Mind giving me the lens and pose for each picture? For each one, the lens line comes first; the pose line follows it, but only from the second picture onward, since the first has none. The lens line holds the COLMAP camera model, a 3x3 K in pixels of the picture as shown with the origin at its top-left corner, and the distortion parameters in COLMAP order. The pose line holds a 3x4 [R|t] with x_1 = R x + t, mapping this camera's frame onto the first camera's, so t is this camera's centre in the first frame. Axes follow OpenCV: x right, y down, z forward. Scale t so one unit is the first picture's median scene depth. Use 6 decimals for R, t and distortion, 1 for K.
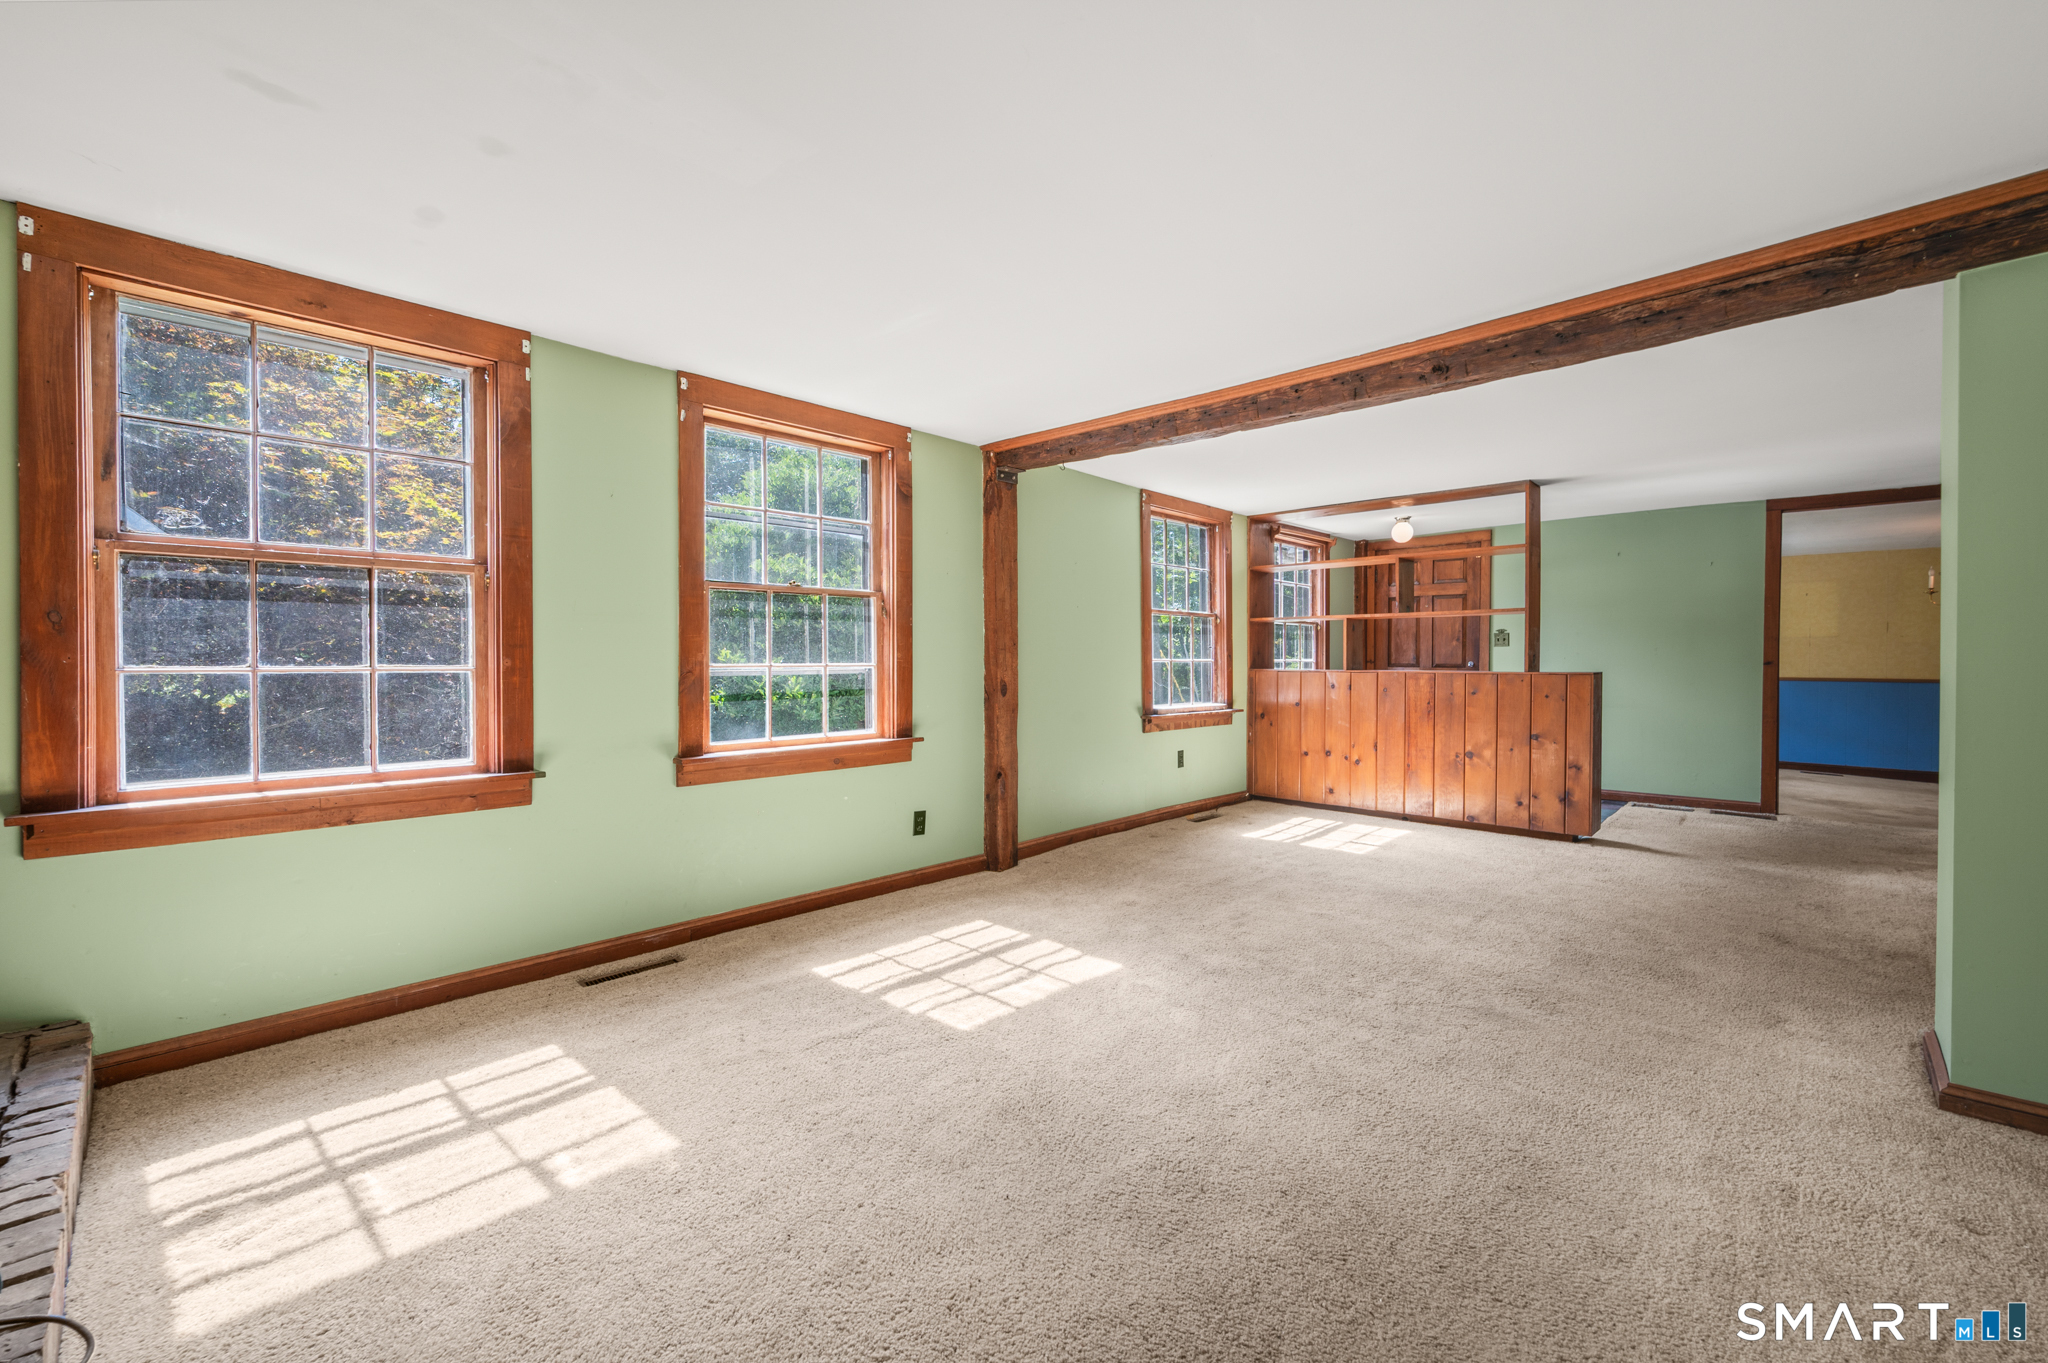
lens RADIAL K [[817.4, 0, 1022.3], [0, 817.4, 680.2], [0, 0, 1]] dist [-0.010484, 0.000292]
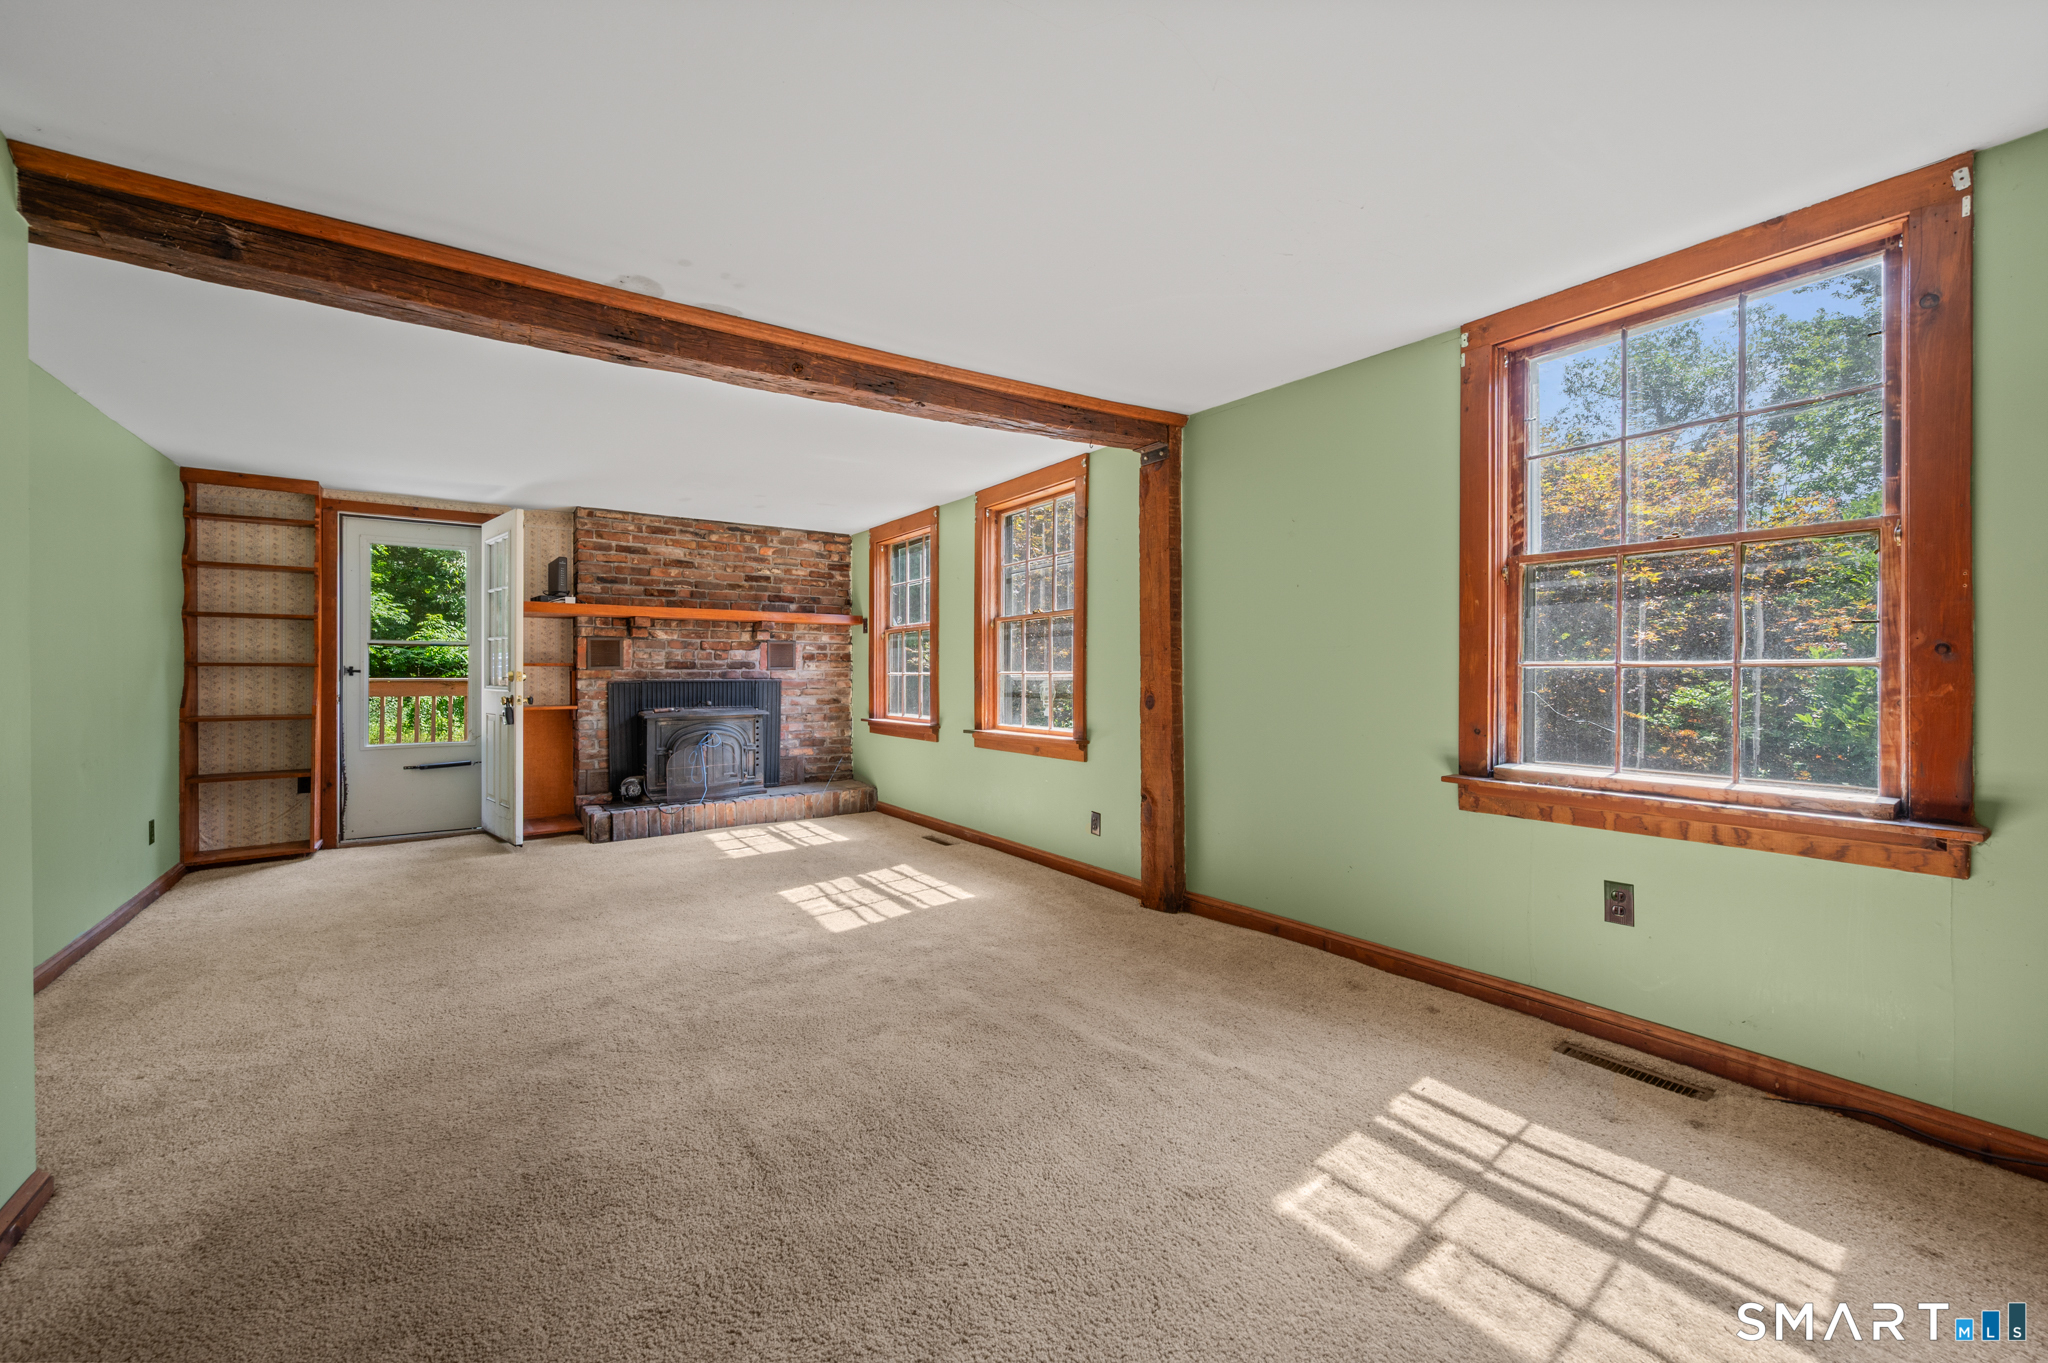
lens RADIAL K [[817.4, 0, 1022.7], [0, 817.4, 670.0], [0, 0, 1]] dist [-0.010484, 0.000292]
pose [[-0.179526, -0.003448, -0.983747, 0.969929], [-0.020335, 0.999793, 0.000207, -0.022089], [0.983543, 0.020042, -0.179559, 1.164349]]
